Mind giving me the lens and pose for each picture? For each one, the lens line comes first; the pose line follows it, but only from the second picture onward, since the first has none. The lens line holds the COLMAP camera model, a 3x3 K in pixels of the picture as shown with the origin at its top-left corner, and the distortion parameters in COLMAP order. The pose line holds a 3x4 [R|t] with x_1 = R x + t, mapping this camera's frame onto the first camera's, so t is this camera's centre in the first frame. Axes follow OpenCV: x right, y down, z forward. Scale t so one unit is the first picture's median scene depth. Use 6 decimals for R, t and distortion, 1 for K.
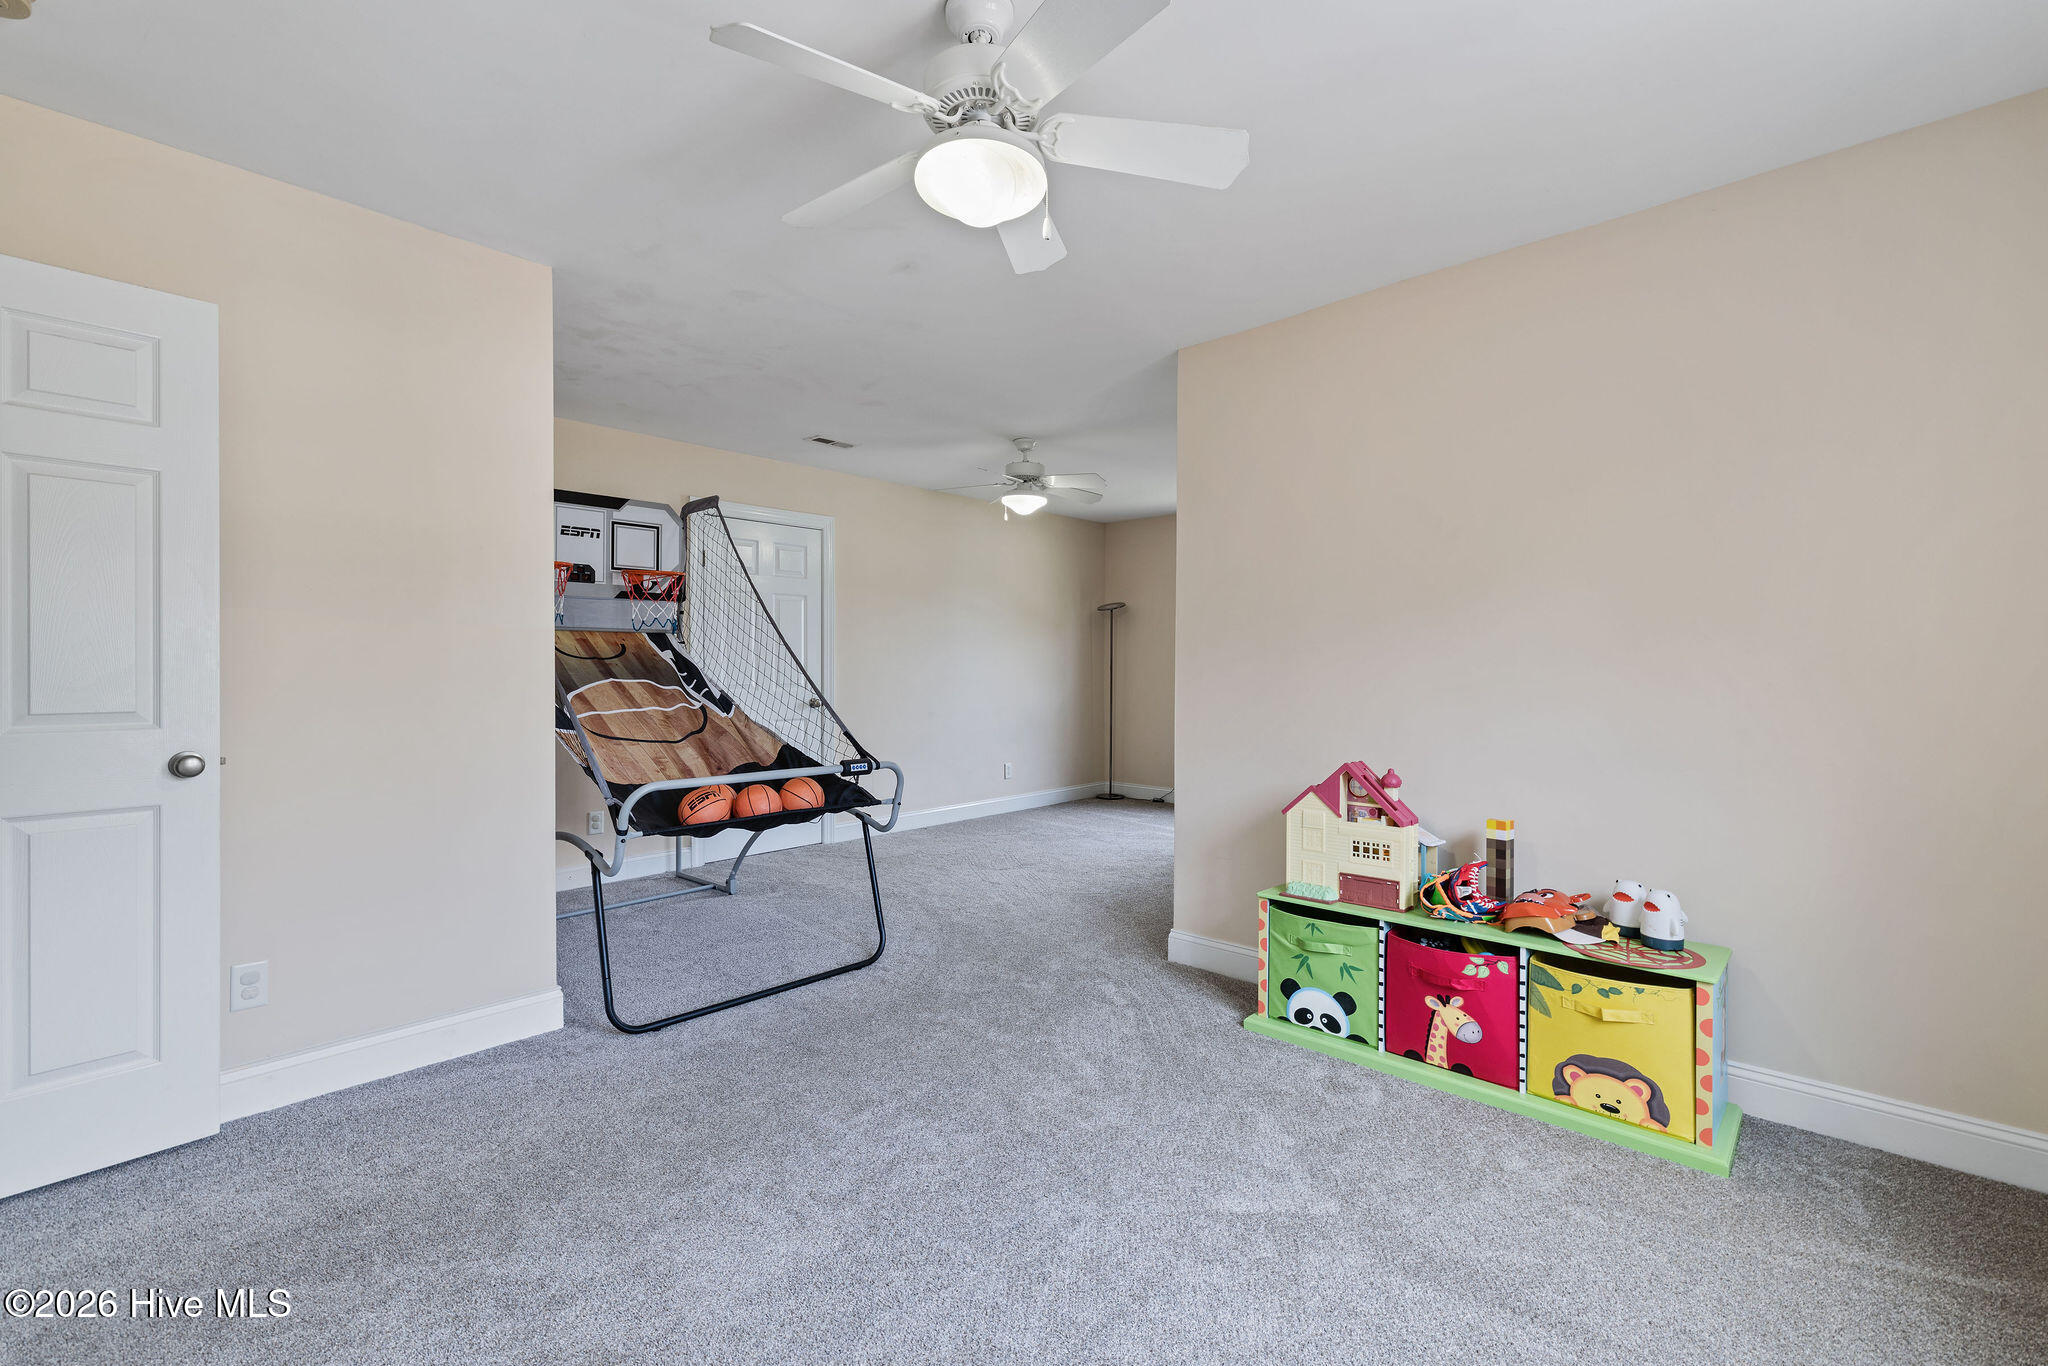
lens RADIAL K [[888.1, 0, 1042.5], [0, 888.1, 662.5], [0, 0, 1]] dist [0.001894, 0.000952]
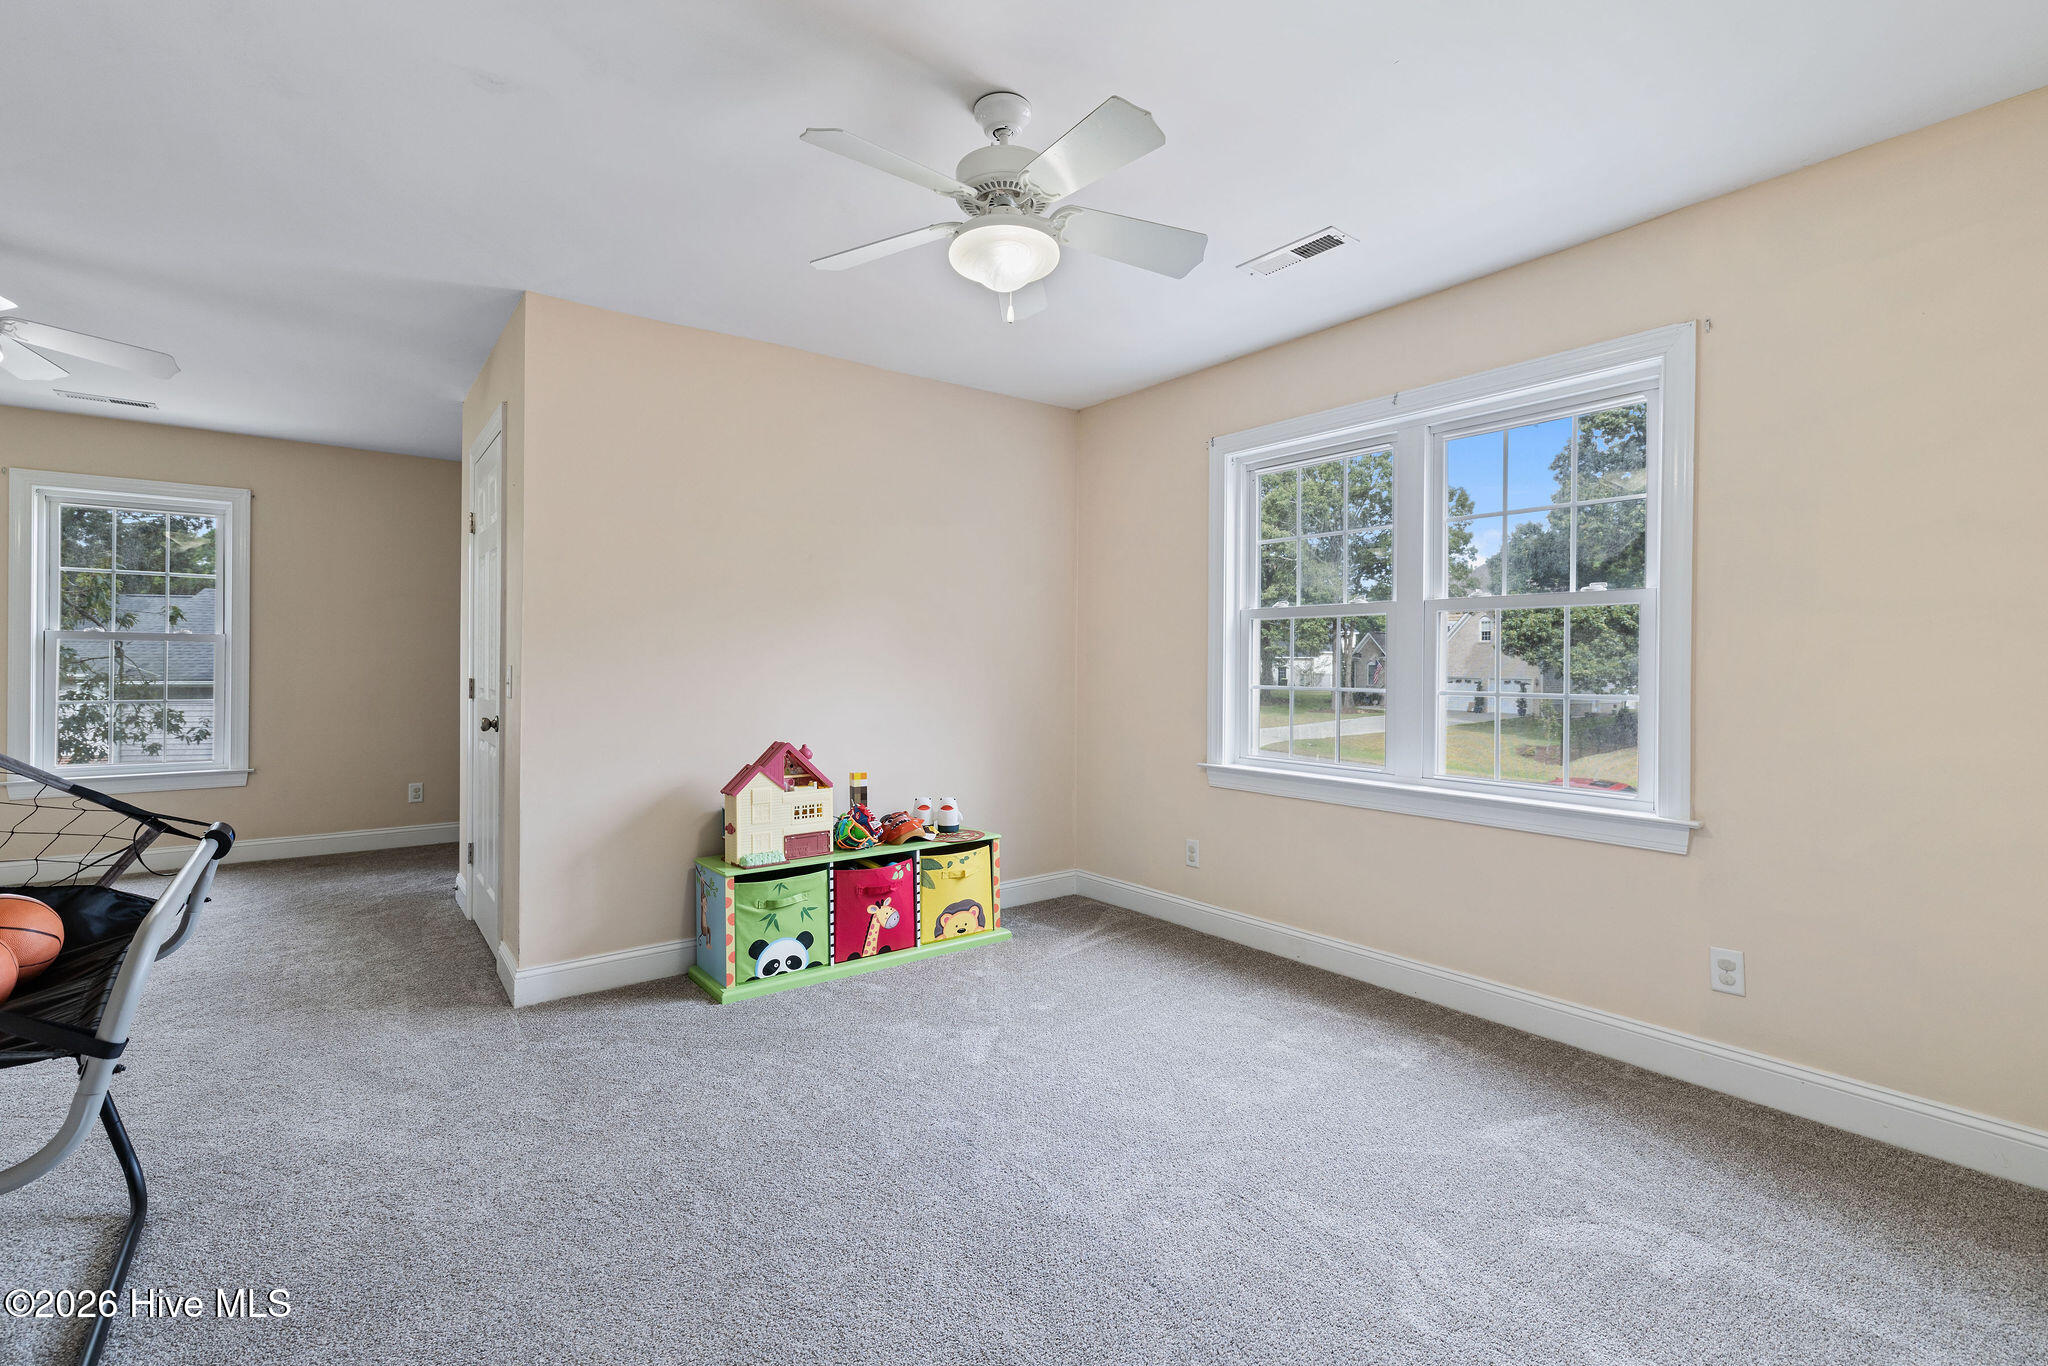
lens RADIAL K [[888.1, 0, 1021.0], [0, 888.1, 671.3], [0, 0, 1]] dist [0.001894, 0.000952]
pose [[0.171758, -0.002883, 0.985135, -0.850958], [-0.009239, 0.999947, 0.004537, 0.011463], [-0.985096, -0.009881, 0.171722, 0.543674]]
